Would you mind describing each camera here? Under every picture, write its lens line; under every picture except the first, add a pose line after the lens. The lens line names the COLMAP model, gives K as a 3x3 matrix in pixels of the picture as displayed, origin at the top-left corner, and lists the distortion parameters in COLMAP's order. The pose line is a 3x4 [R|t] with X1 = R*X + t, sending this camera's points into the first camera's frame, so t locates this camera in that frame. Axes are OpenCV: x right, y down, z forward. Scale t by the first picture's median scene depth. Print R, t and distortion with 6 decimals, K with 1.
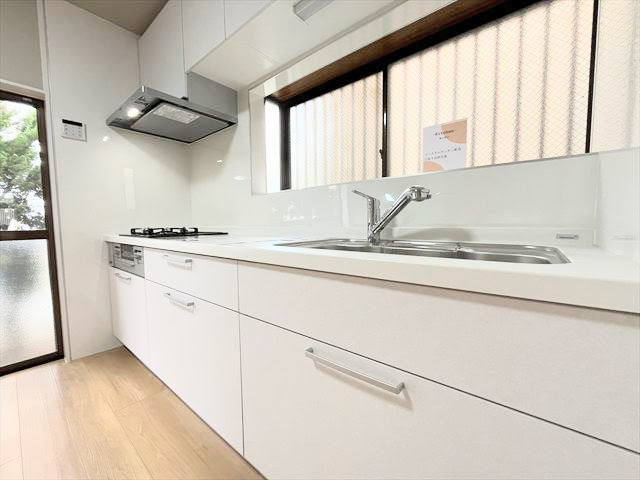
lens RADIAL K [[258.0, 0, 320.0], [0, 258.0, 240.0], [0, 0, 1]] dist [0.000024, 0.000123]
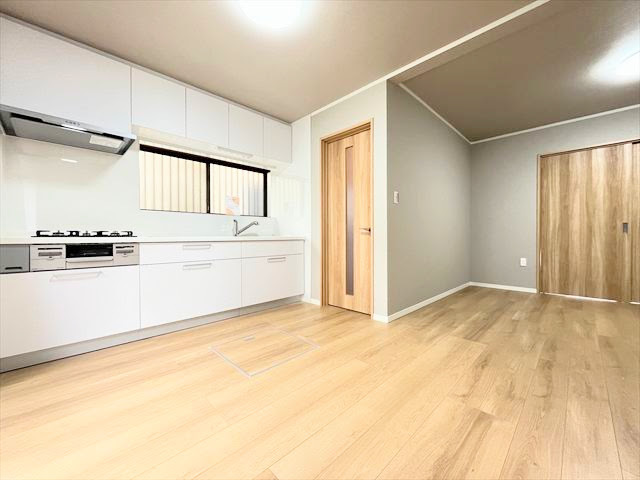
lens RADIAL K [[258.0, 0, 320.0], [0, 258.0, 240.0], [0, 0, 1]] dist [0.000024, 0.000123]
pose [[0.105552, -0.000996, 0.994413, -1.833251], [0.069075, 0.997591, -0.006333, 0.081963], [-0.992012, 0.069358, 0.105366, -0.154528]]
